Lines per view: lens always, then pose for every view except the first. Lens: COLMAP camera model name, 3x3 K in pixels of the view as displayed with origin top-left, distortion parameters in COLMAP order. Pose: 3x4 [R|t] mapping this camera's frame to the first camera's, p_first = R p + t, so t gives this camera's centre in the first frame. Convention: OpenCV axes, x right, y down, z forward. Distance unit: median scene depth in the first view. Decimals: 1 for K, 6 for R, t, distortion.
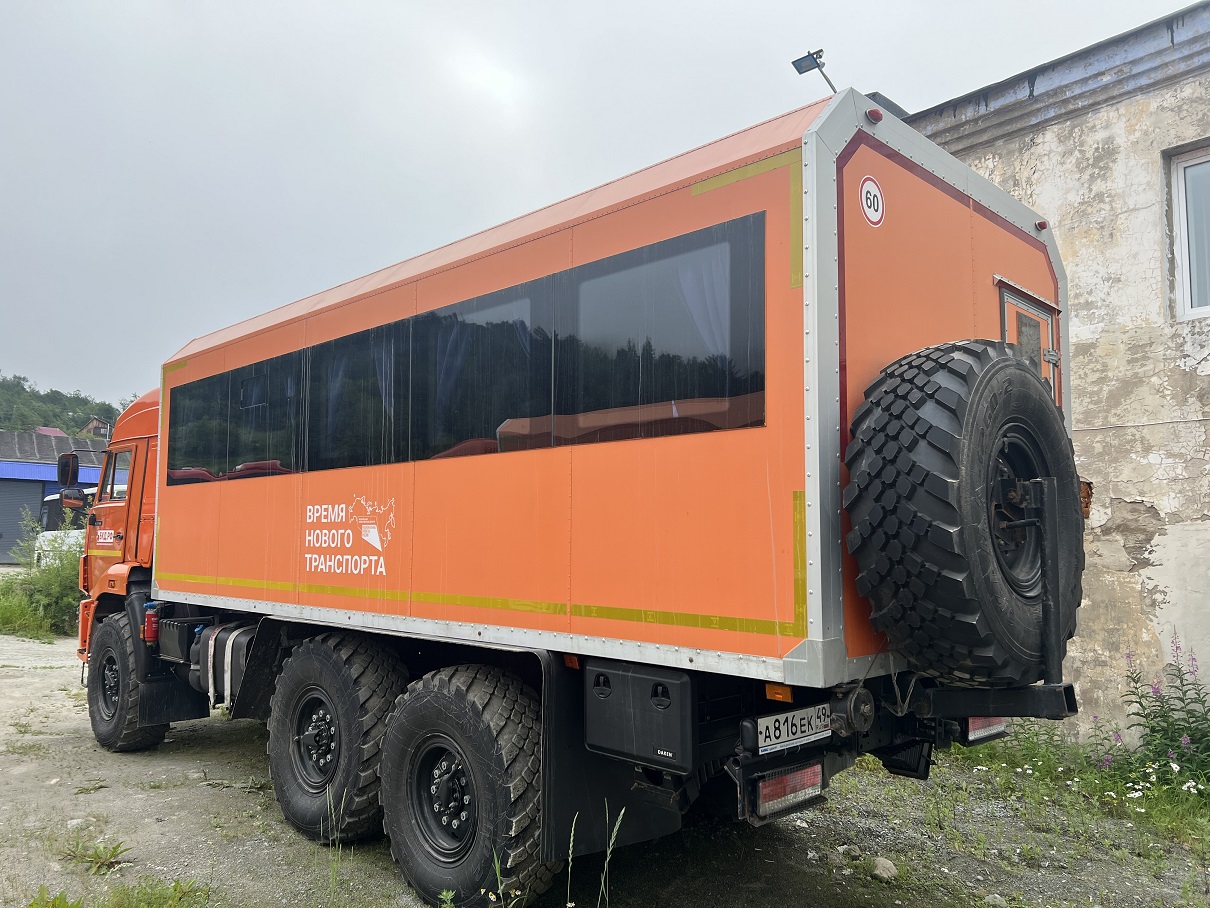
lens RADIAL K [[909.2, 0, 598.6], [0, 909.2, 435.4], [0, 0, 1]] dist [0.012769, -0.007754]
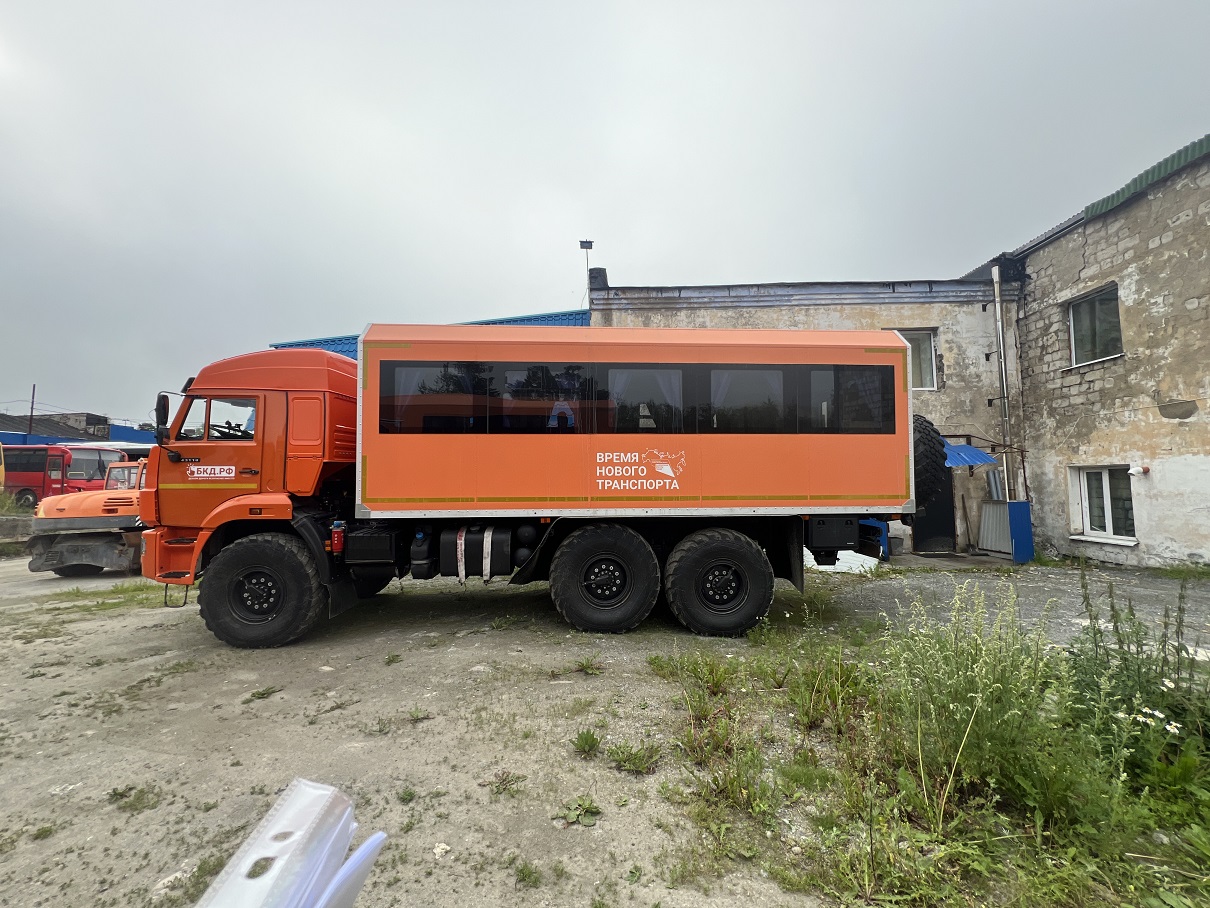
lens RADIAL K [[480.5, 0, 603.3], [0, 480.5, 440.7], [0, 0, 1]] dist [0.000785, 0.000217]
pose [[0.665600, 0.040799, 0.745192, -0.770688], [-0.078551, 0.996788, 0.015587, 0.029179], [-0.742163, -0.068910, 0.666668, 0.282549]]
